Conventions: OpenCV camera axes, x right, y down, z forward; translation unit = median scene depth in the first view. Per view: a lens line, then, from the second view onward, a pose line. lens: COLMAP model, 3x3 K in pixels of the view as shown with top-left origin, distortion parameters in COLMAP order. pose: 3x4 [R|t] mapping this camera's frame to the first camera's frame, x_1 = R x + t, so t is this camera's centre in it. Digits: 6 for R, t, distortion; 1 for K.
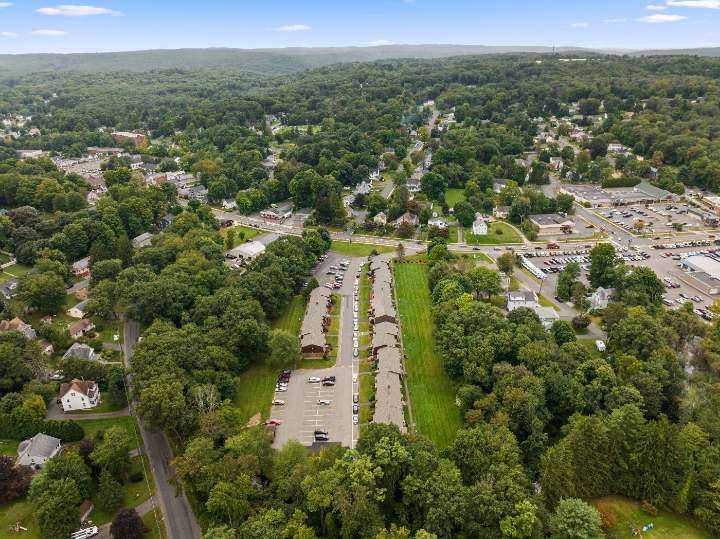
lens RADIAL K [[506.3, 0, 360.0], [0, 506.3, 269.5], [0, 0, 1]] dist [-0.037504, -0.001082]
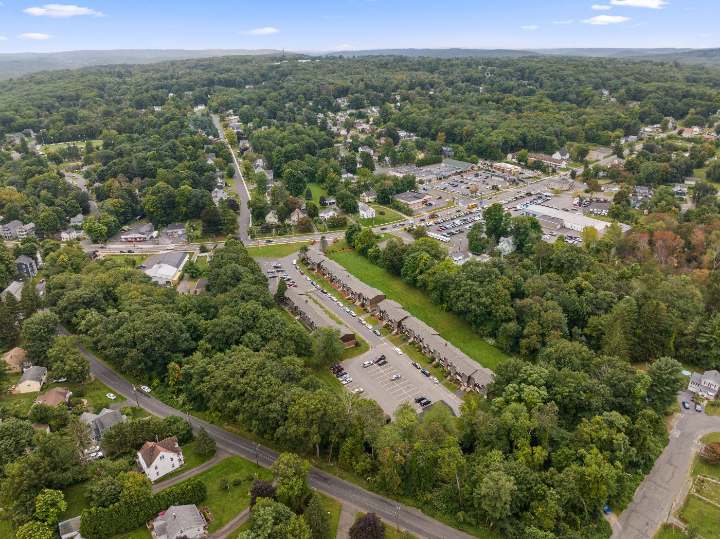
lens RADIAL K [[506.3, 0, 360.0], [0, 506.3, 269.5], [0, 0, 1]] dist [-0.037504, -0.001082]
pose [[0.851782, -0.204634, 0.482278, -0.380297], [0.207745, 0.977022, 0.047645, -0.017200], [-0.480946, 0.059608, 0.874722, 0.052131]]
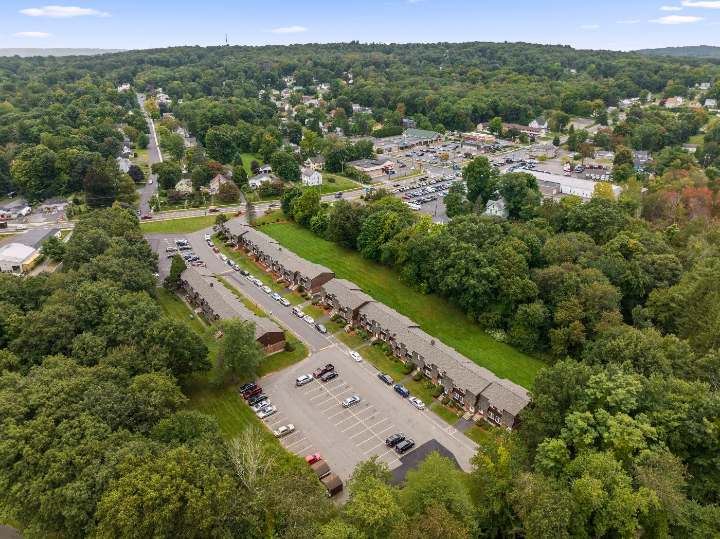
lens RADIAL K [[510.8, 0, 361.6], [0, 510.8, 268.9], [0, 0, 1]] dist [-0.040010, 0.003619]
pose [[0.801740, -0.218537, 0.556287, -0.236100], [0.228575, 0.972112, 0.052463, 0.045998], [-0.552238, 0.085091, 0.829333, 0.284654]]
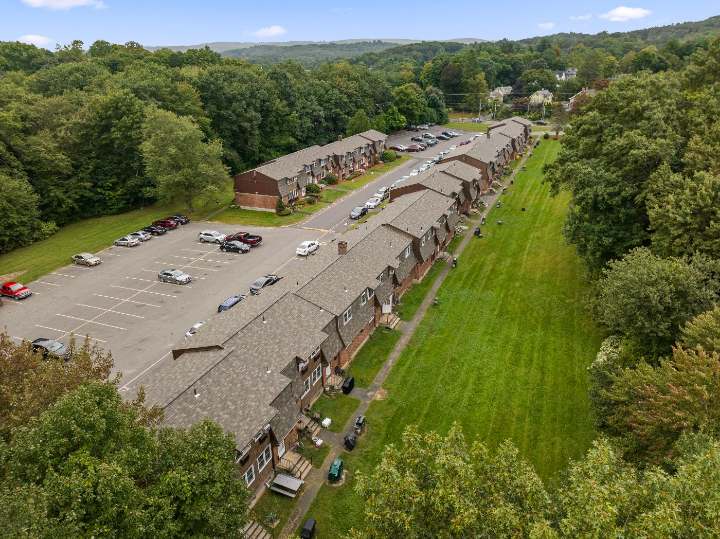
lens RADIAL K [[510.8, 0, 361.6], [0, 510.8, 268.9], [0, 0, 1]] dist [-0.040010, 0.003619]
pose [[0.922571, 0.158241, -0.351885, 0.102616], [-0.162458, 0.986556, 0.017717, 0.144833], [0.349958, 0.040821, 0.935876, 0.452662]]
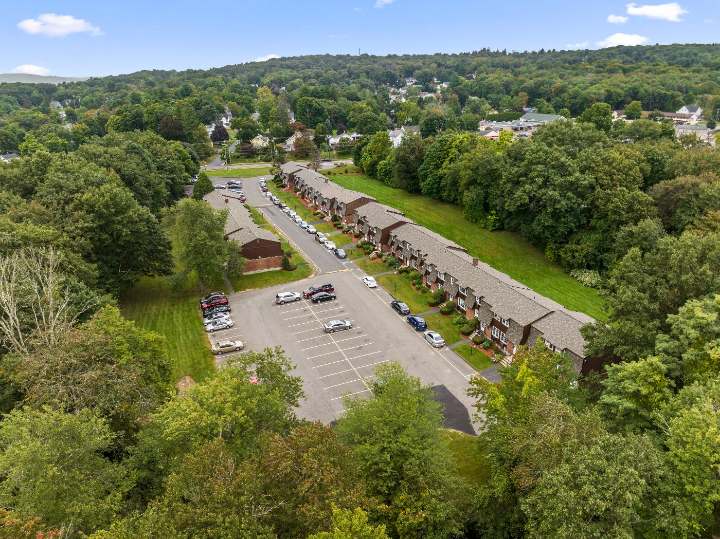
lens RADIAL K [[510.8, 0, 361.6], [0, 510.8, 268.9], [0, 0, 1]] dist [-0.040010, 0.003619]
pose [[0.925613, -0.123396, 0.357790, -0.126285], [0.147324, 0.988267, -0.040294, 0.147556], [-0.348620, 0.090008, 0.932932, 0.367212]]
